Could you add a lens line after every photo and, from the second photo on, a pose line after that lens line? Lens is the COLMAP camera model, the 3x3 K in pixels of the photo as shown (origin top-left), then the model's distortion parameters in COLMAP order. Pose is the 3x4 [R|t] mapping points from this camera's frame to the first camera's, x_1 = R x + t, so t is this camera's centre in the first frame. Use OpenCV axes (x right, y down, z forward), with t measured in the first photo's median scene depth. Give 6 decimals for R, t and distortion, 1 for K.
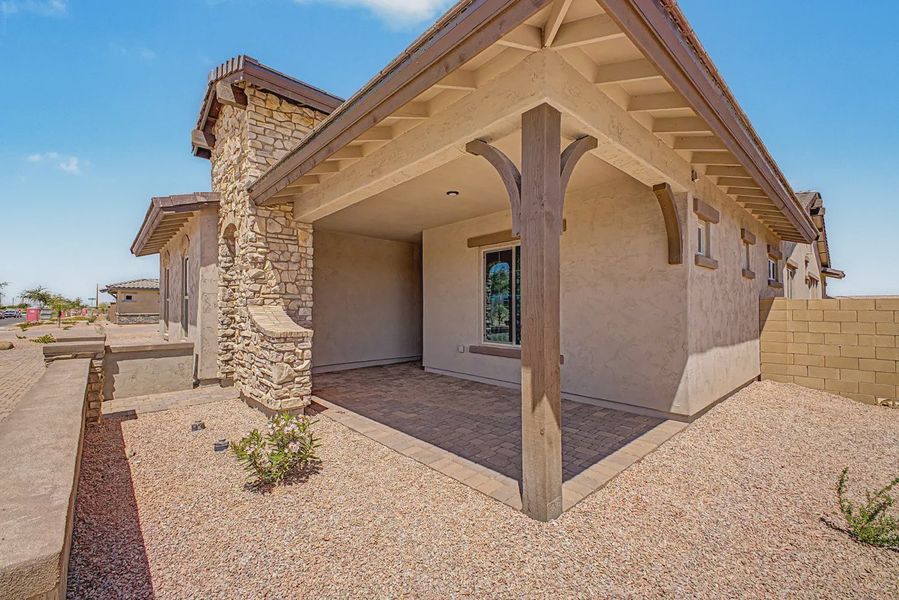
lens RADIAL K [[369.2, 0, 449.5], [0, 369.2, 300.0], [0, 0, 1]] dist [0.030347, -0.000149]
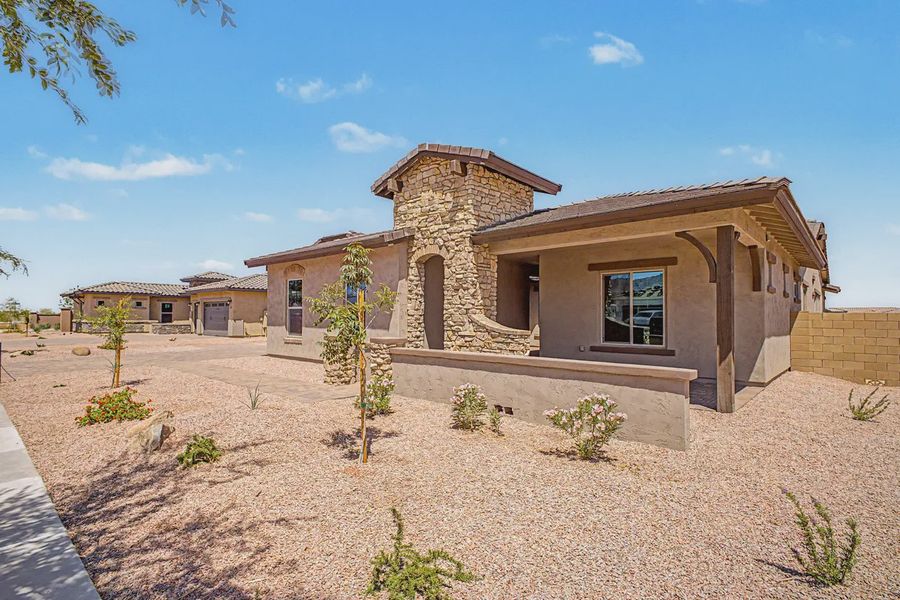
lens RADIAL K [[444.0, 0, 452.0], [0, 444.0, 307.2], [0, 0, 1]] dist [0.027008, 0.000146]
pose [[0.994964, 0.009259, 0.099809, -0.606133], [-0.009034, 0.999956, -0.002709, -0.005282], [-0.099830, 0.001794, 0.995003, -0.546628]]
